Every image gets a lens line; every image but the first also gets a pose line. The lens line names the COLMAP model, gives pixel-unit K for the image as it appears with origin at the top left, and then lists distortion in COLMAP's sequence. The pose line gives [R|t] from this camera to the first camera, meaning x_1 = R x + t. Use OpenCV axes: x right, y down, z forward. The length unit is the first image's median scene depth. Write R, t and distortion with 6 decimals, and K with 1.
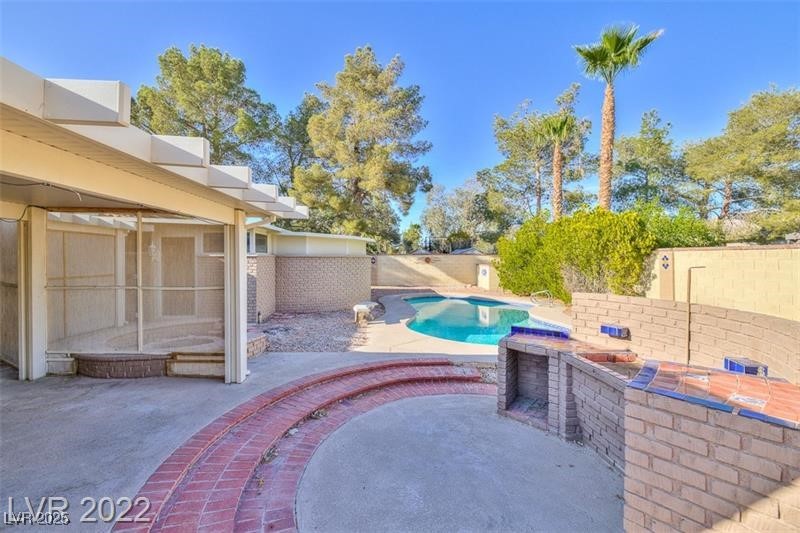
lens RADIAL K [[340.5, 0, 398.3], [0, 340.5, 261.1], [0, 0, 1]] dist [-0.001520, 0.000012]
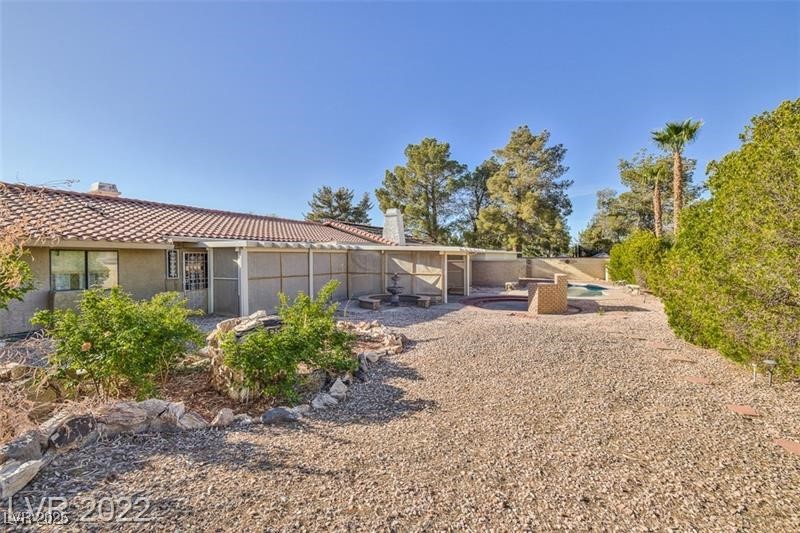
lens RADIAL K [[340.5, 0, 398.3], [0, 340.5, 261.1], [0, 0, 1]] dist [-0.001520, 0.000012]
pose [[0.866913, -0.000383, -0.498460, 0.189043], [0.002812, 0.999988, 0.004122, -0.013469], [0.498452, -0.004975, 0.866903, -0.667462]]
